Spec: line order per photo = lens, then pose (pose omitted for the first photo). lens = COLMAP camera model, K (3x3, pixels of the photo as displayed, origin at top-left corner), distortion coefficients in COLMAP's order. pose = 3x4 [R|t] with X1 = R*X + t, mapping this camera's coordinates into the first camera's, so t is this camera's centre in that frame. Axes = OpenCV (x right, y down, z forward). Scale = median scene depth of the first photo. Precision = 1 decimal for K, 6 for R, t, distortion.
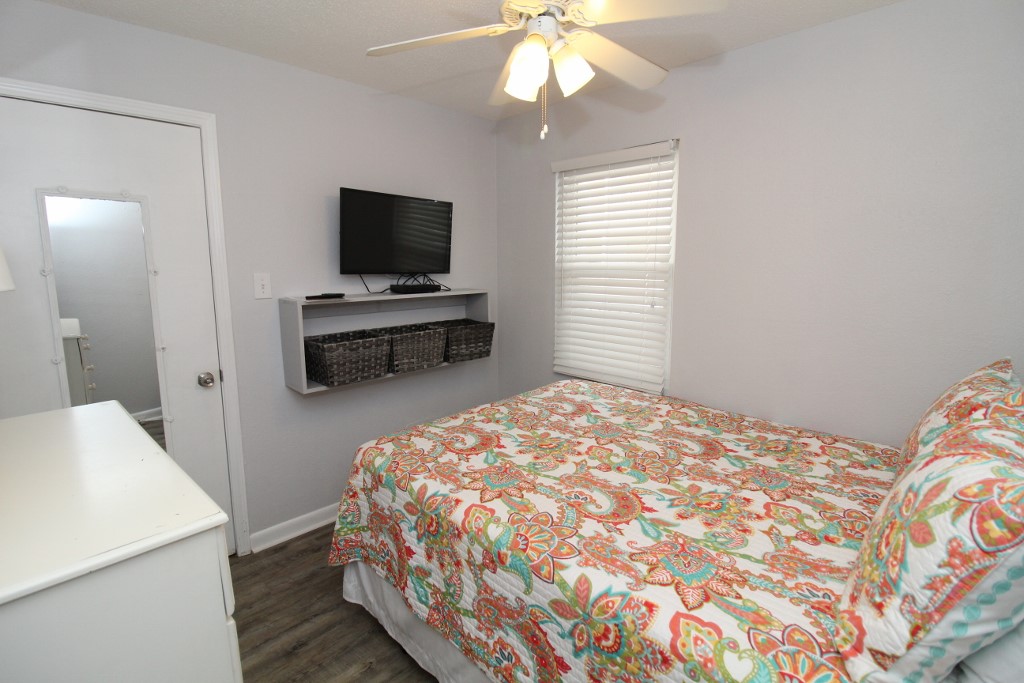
lens RADIAL K [[473.4, 0, 511.2], [0, 473.4, 328.7], [0, 0, 1]] dist [0.001648, -0.012913]
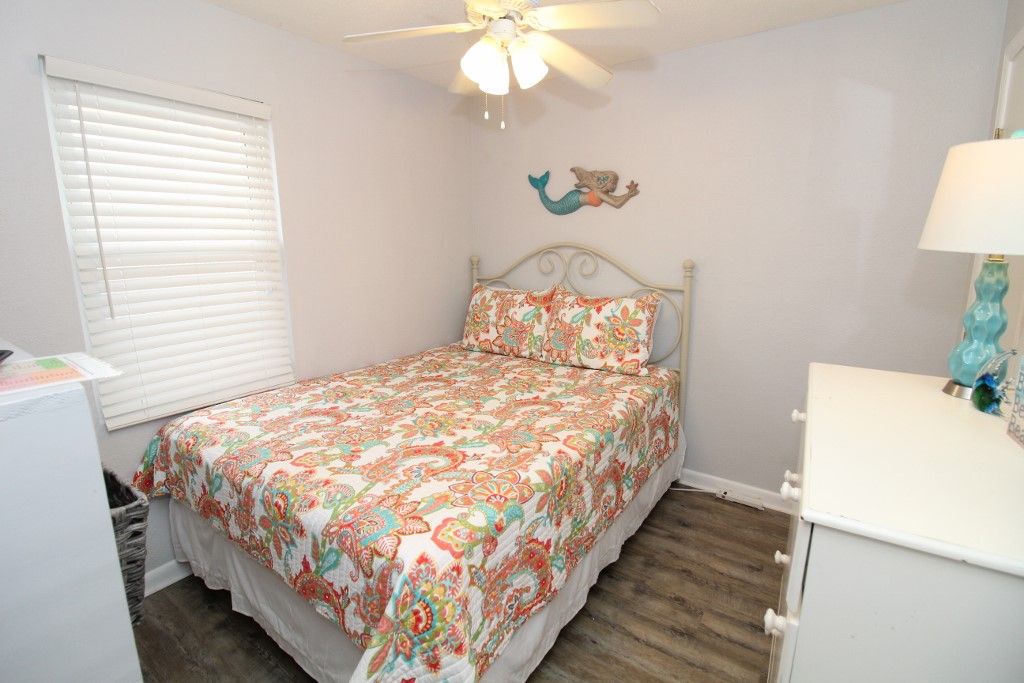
lens RADIAL K [[472.1, 0, 507.9], [0, 472.1, 327.4], [0, 0, 1]] dist [0.002141, -0.013244]
pose [[-0.173241, -0.176644, 0.968909, -0.962036], [0.140562, 0.969279, 0.201844, -0.143448], [-0.974797, 0.171160, -0.143089, 1.048835]]
